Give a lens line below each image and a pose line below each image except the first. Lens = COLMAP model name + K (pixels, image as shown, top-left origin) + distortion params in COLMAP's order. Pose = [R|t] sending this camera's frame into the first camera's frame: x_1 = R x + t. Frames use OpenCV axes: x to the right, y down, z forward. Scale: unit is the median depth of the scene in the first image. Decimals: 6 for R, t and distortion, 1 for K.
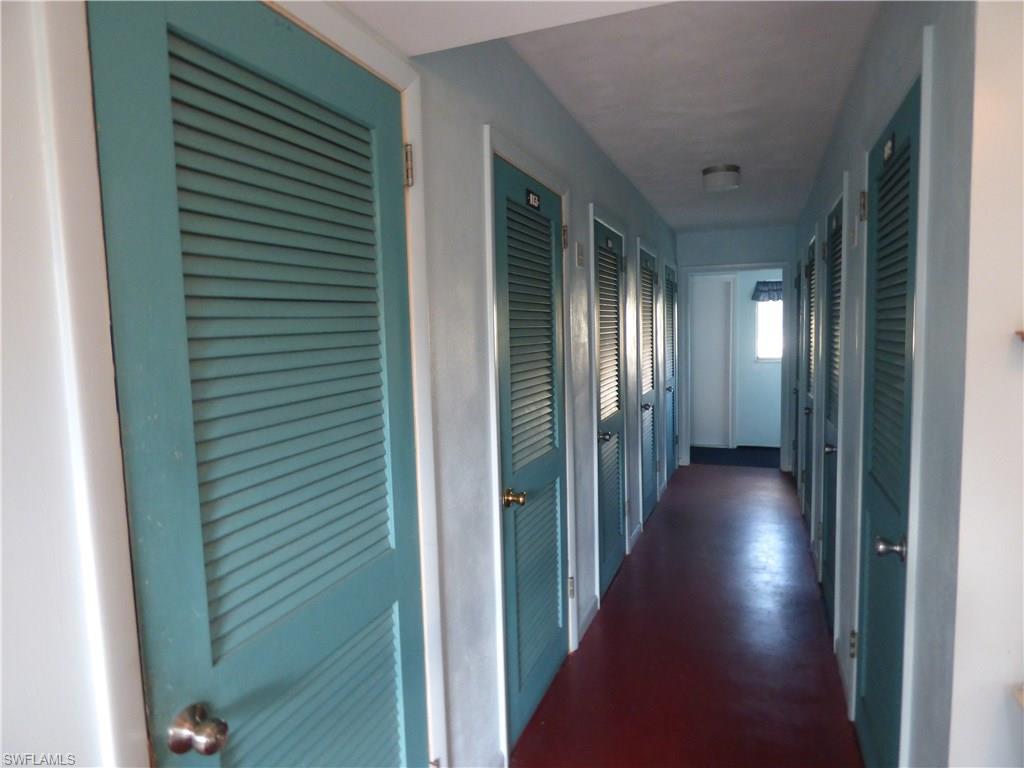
lens RADIAL K [[638.0, 0, 511.1], [0, 638.0, 386.5], [0, 0, 1]] dist [0.006366, -0.005928]
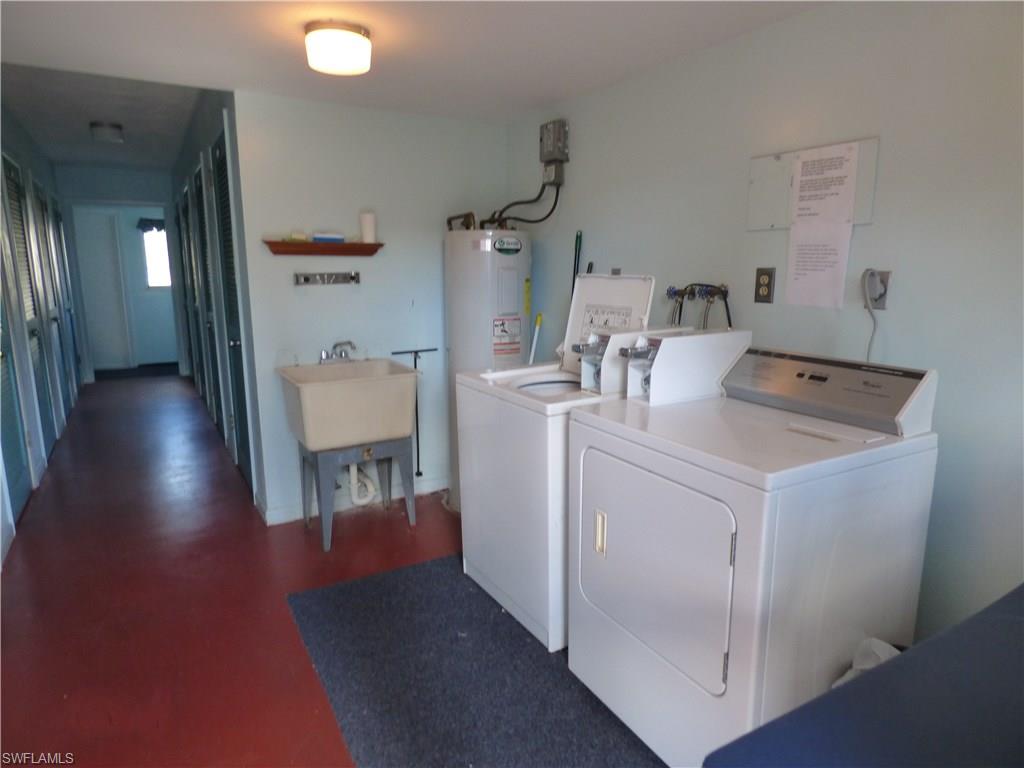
lens RADIAL K [[638.0, 0, 514.2], [0, 638.0, 385.8], [0, 0, 1]] dist [0.006366, -0.005928]
pose [[0.626783, -0.120246, 0.769860, -0.142782], [0.054592, 0.992370, 0.110553, 0.056532], [-0.777279, -0.027265, 0.628565, -0.313620]]
